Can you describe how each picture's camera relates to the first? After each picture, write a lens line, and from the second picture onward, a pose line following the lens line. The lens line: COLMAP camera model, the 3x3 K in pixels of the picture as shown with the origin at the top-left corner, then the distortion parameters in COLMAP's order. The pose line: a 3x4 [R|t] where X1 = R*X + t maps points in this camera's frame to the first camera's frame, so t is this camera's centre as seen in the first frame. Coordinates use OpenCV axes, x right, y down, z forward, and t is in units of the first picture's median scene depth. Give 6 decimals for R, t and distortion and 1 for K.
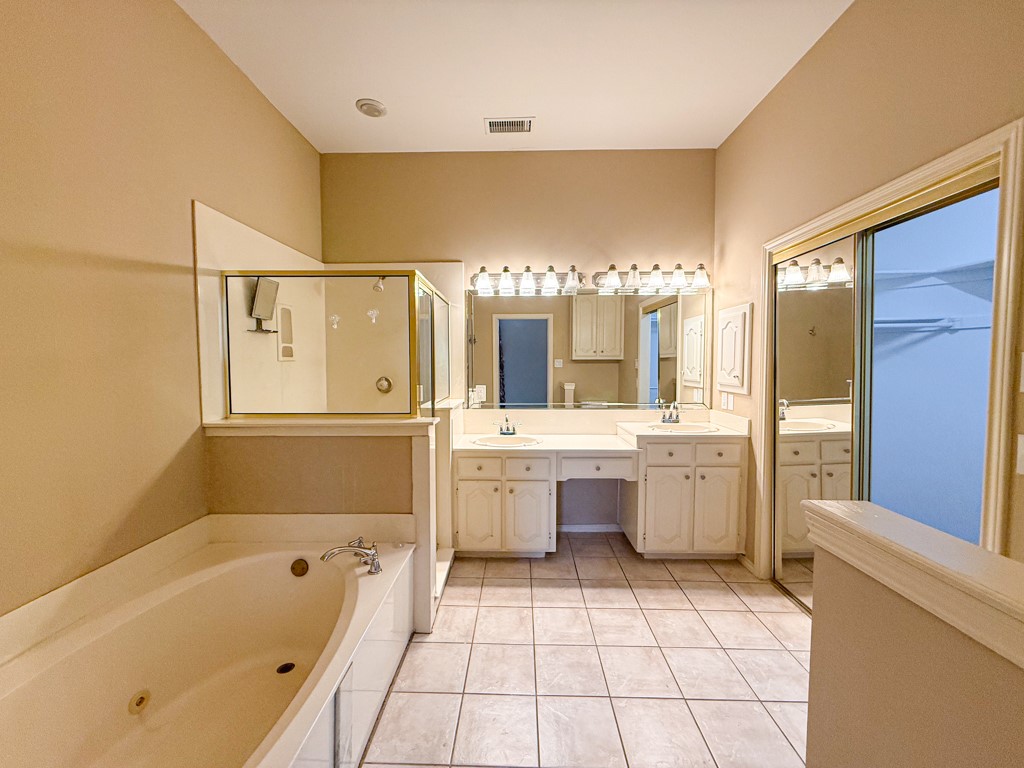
lens RADIAL K [[406.0, 0, 510.1], [0, 406.0, 382.9], [0, 0, 1]] dist [-0.002937, 0.000417]
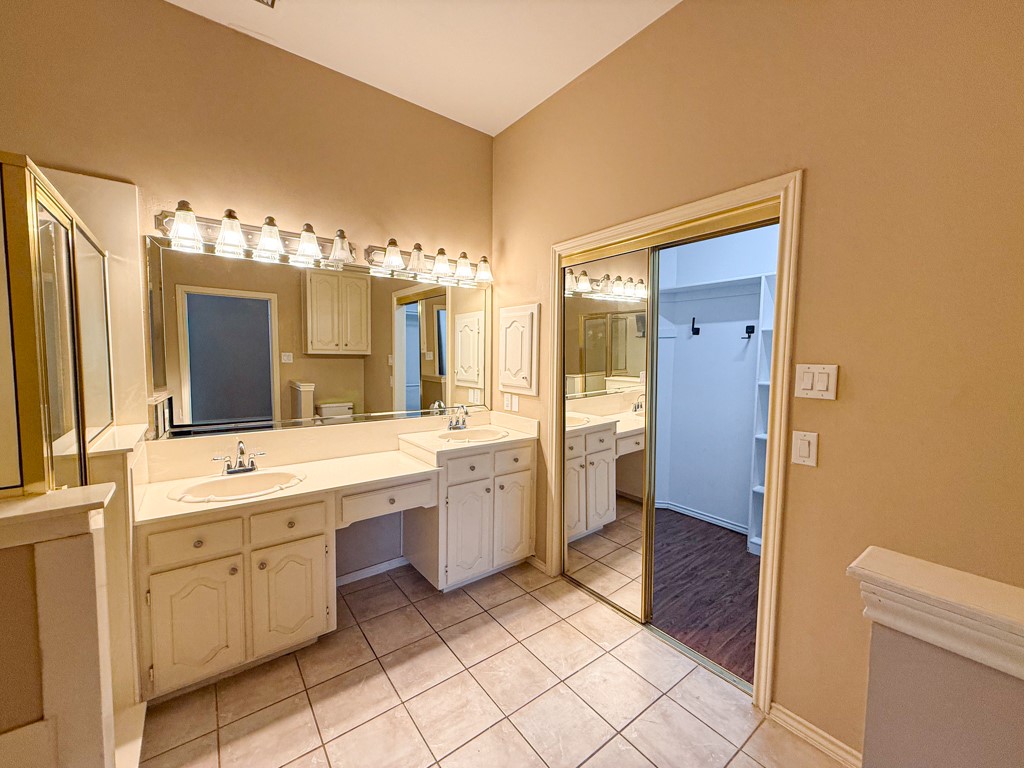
lens RADIAL K [[406.0, 0, 510.1], [0, 406.0, 382.9], [0, 0, 1]] dist [-0.002937, 0.000417]
pose [[0.779401, -0.029734, 0.625819, -0.083719], [0.017330, 0.999514, 0.025906, -0.029611], [-0.626286, -0.009345, 0.779538, 0.263489]]
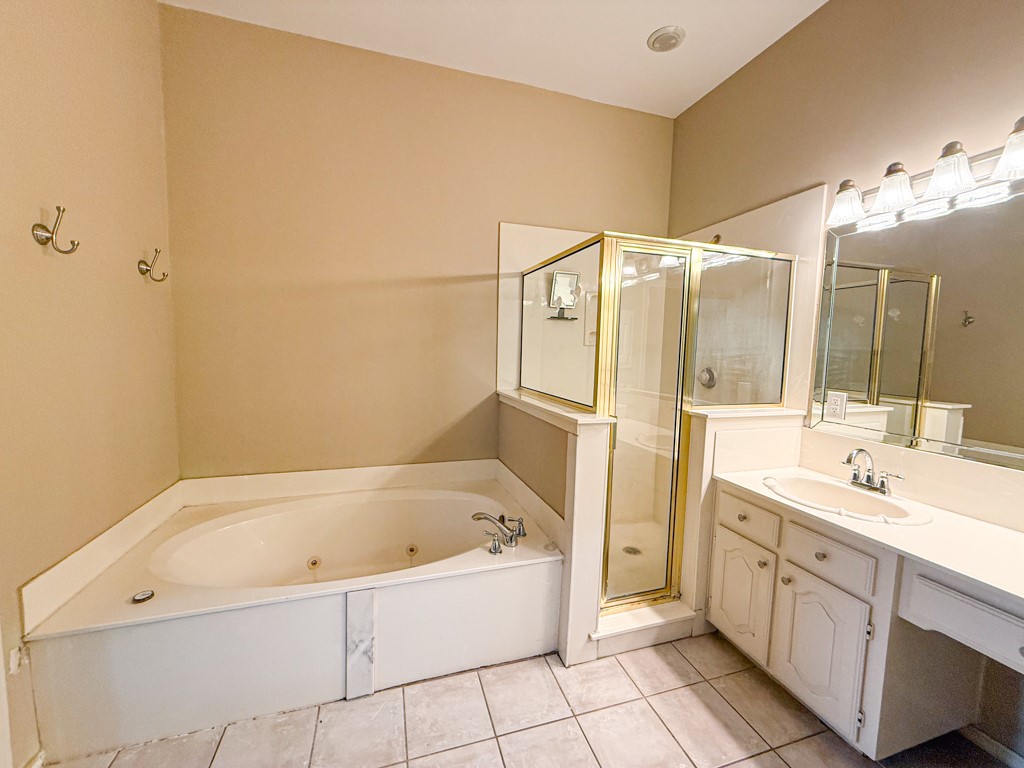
lens RADIAL K [[406.0, 0, 510.1], [0, 406.0, 382.9], [0, 0, 1]] dist [-0.002937, 0.000417]
pose [[0.320859, 0.091263, -0.942720, 0.383440], [-0.070918, 0.994868, 0.072174, -0.018249], [0.944468, 0.043698, 0.325684, 0.445055]]
